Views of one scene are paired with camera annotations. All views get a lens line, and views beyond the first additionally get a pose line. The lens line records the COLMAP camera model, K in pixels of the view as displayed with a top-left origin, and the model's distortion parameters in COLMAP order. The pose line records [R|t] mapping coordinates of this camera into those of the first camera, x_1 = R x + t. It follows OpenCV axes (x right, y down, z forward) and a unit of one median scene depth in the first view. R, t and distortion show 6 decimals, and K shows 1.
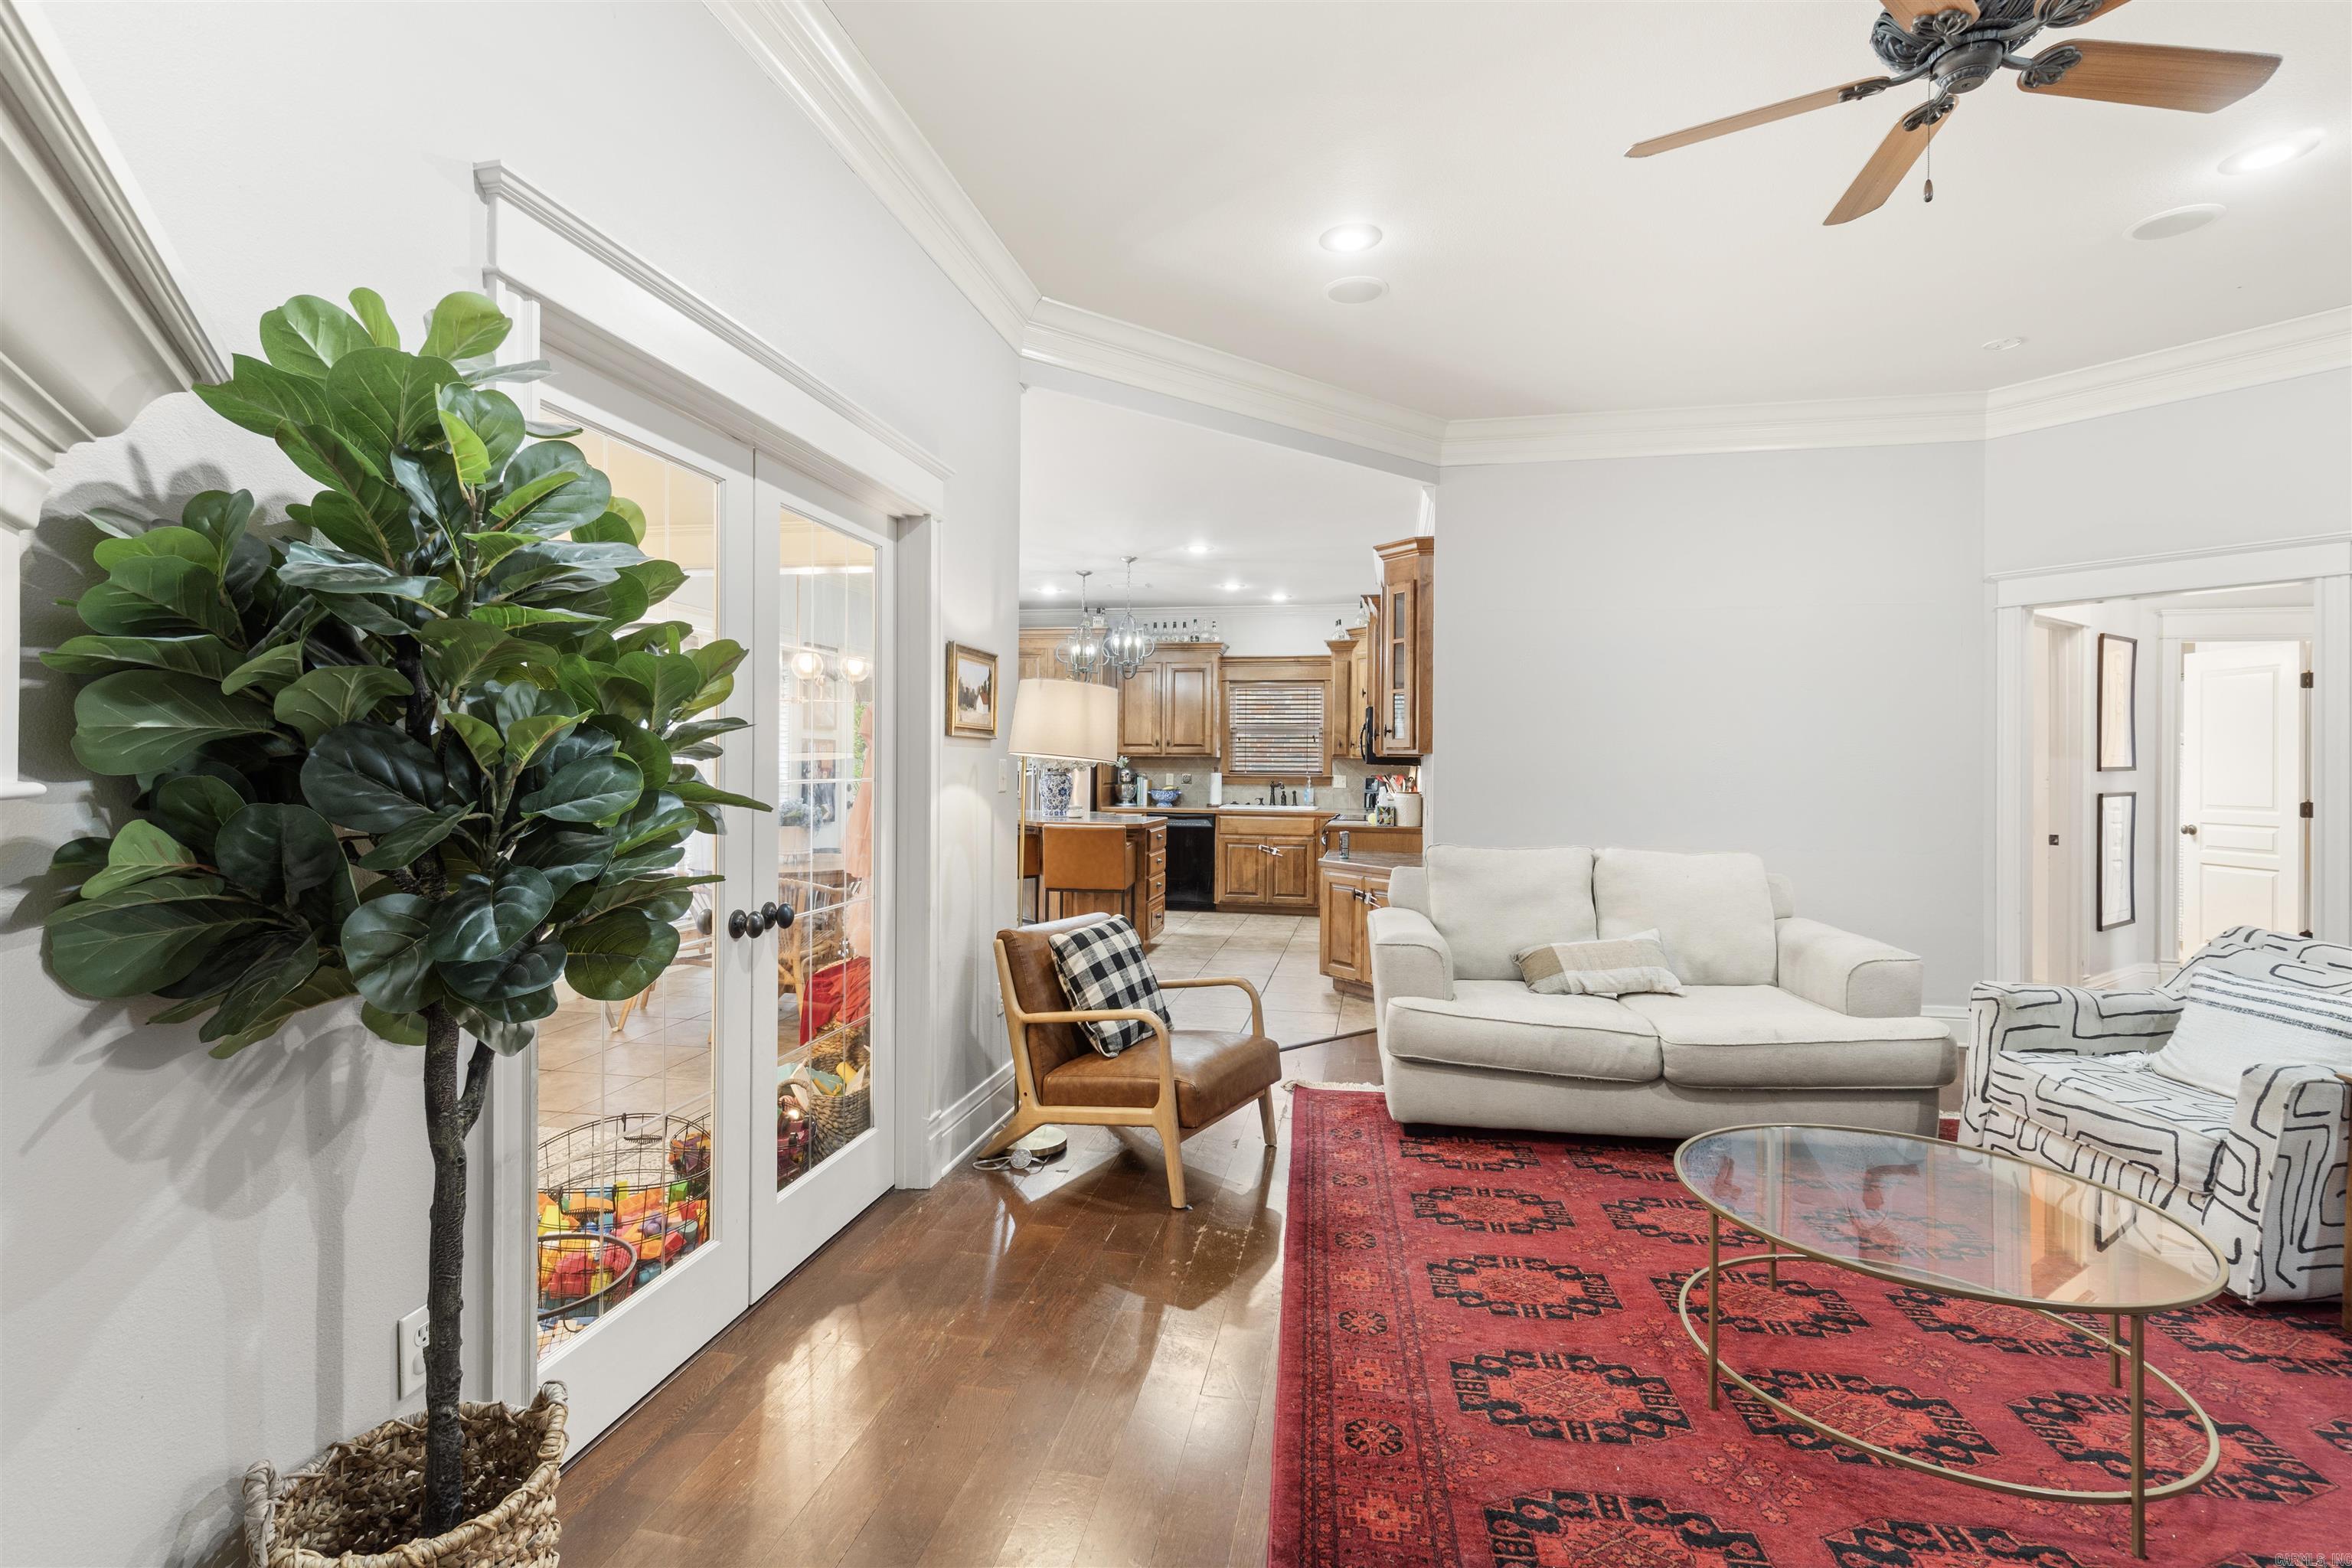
lens RADIAL K [[1024.2, 0, 1174.9], [0, 1024.2, 772.5], [0, 0, 1]] dist [-0.006529, 0.001197]
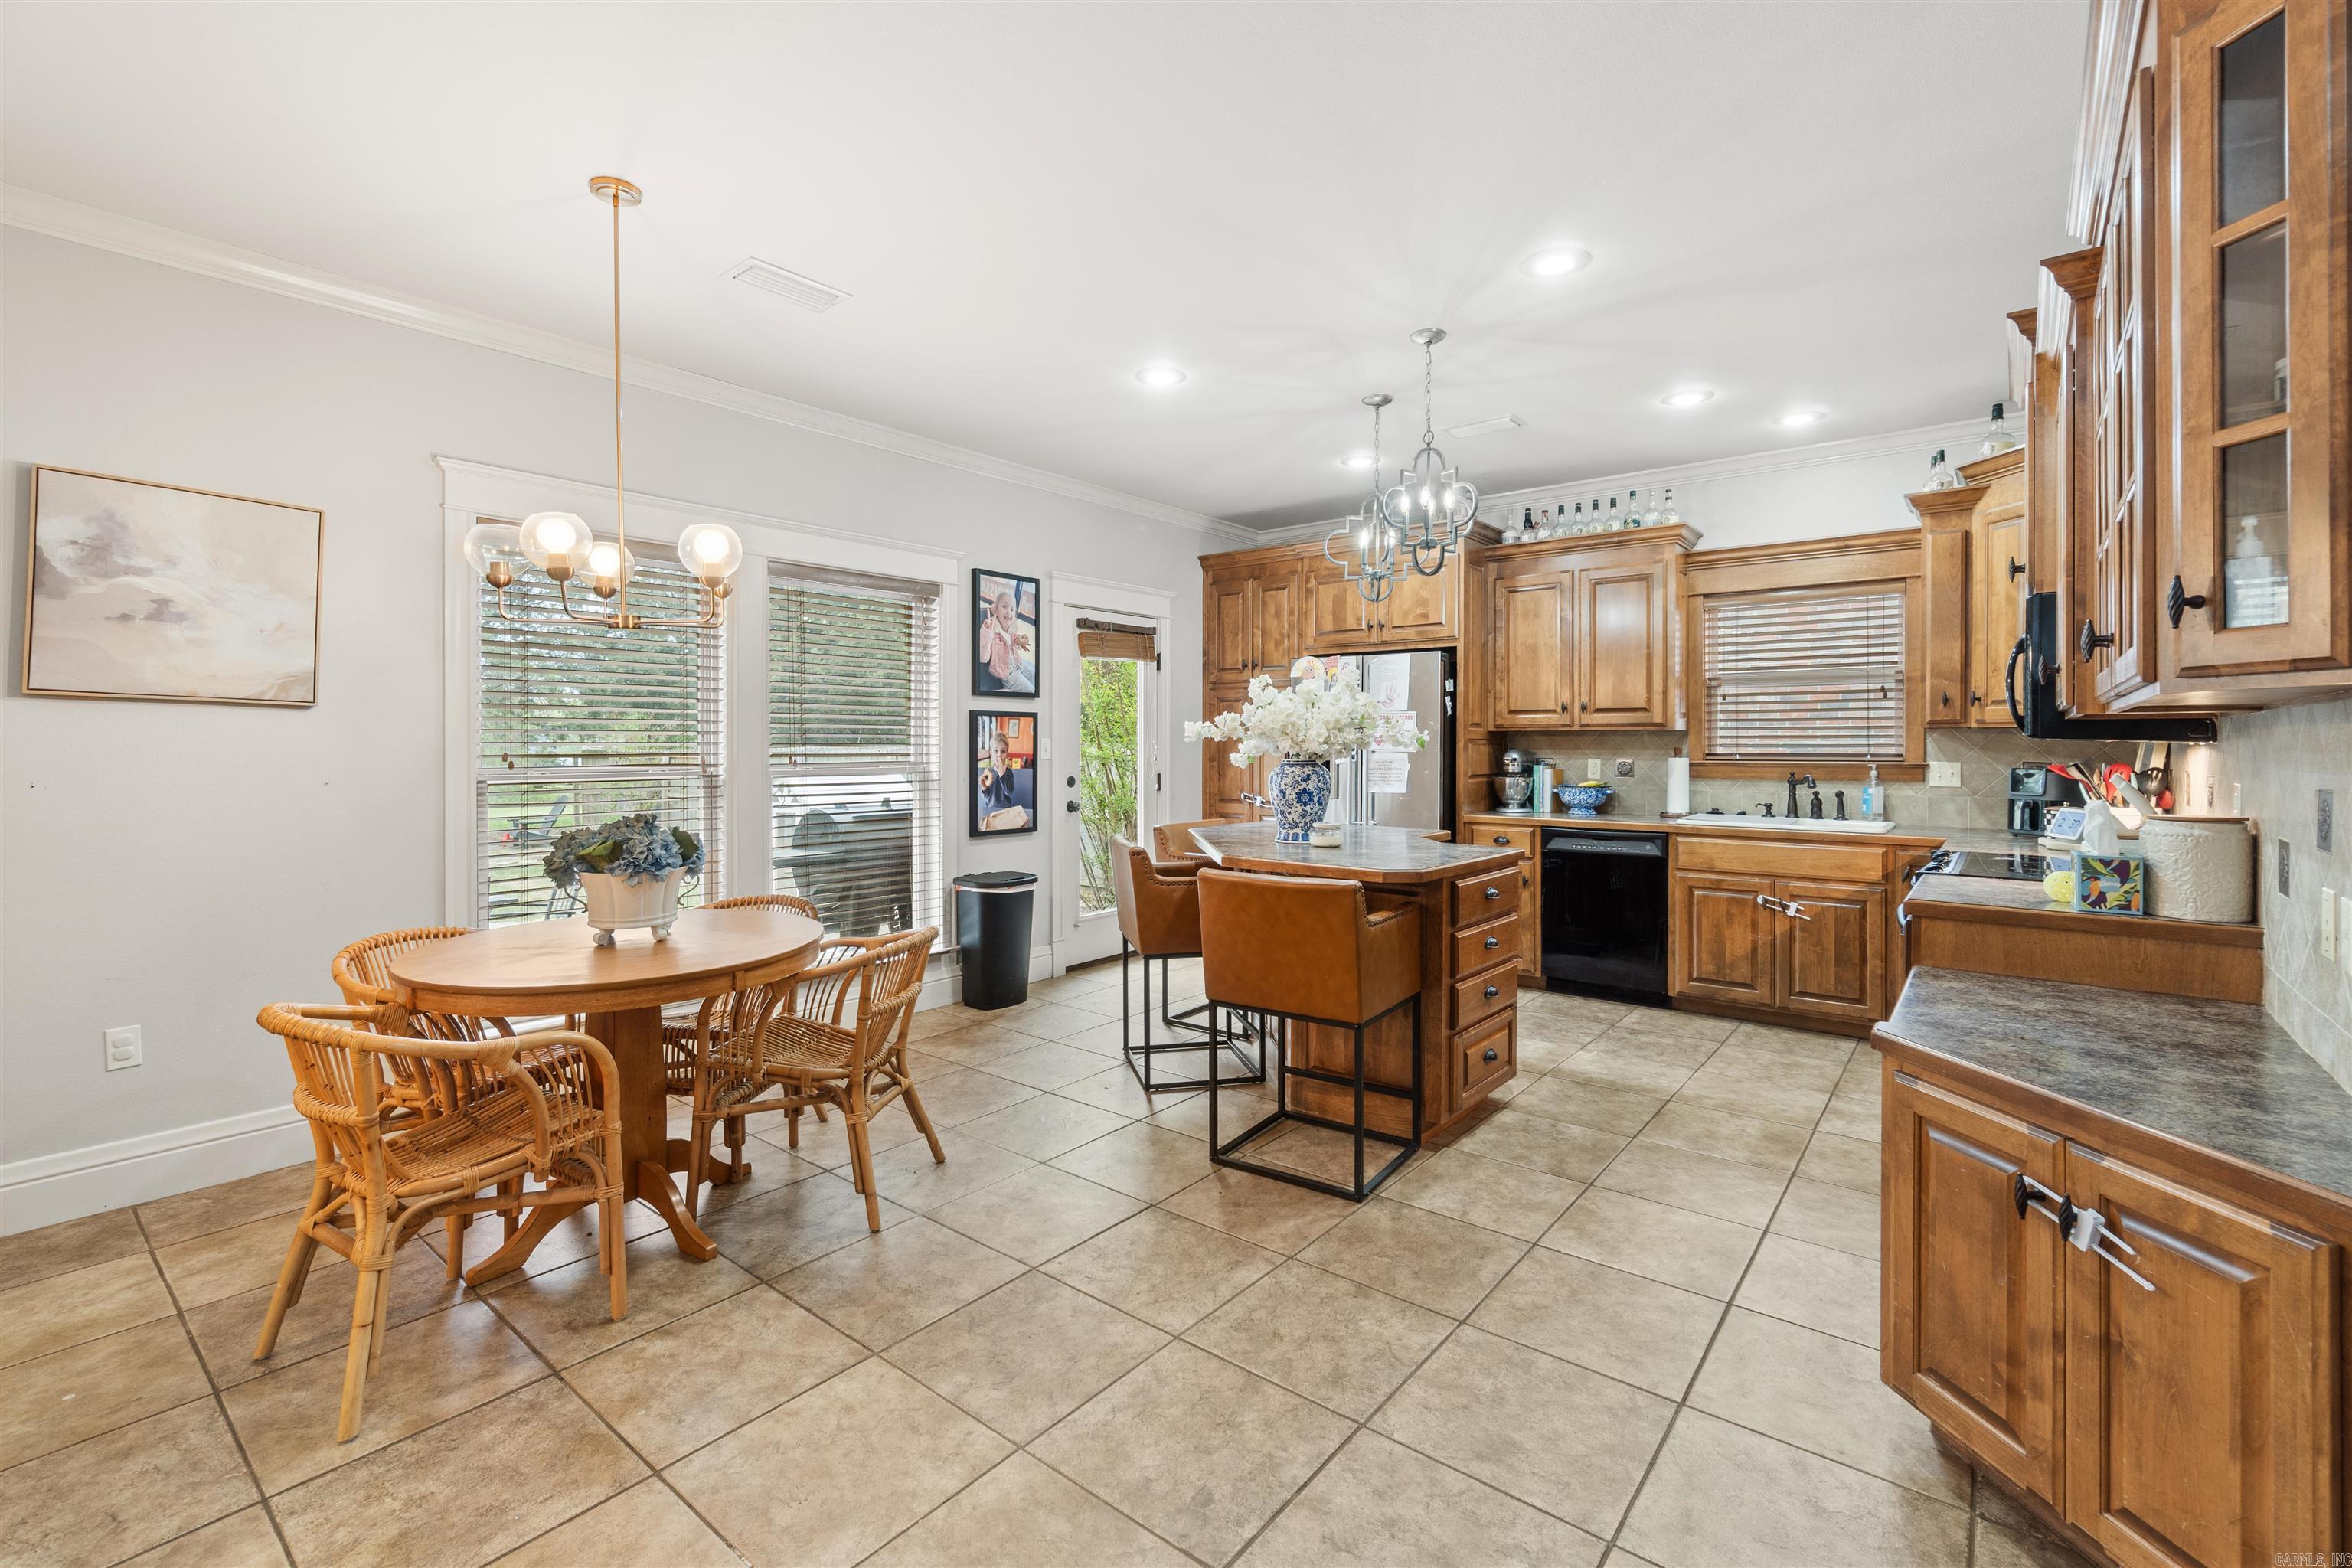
lens RADIAL K [[1024.2, 0, 1178.7], [0, 1024.2, 749.6], [0, 0, 1]] dist [-0.006529, 0.001197]
pose [[0.886649, -0.005901, -0.462405, 0.059393], [0.003624, 0.999977, -0.005812, -0.002106], [0.462428, 0.003477, 0.886650, 0.382434]]
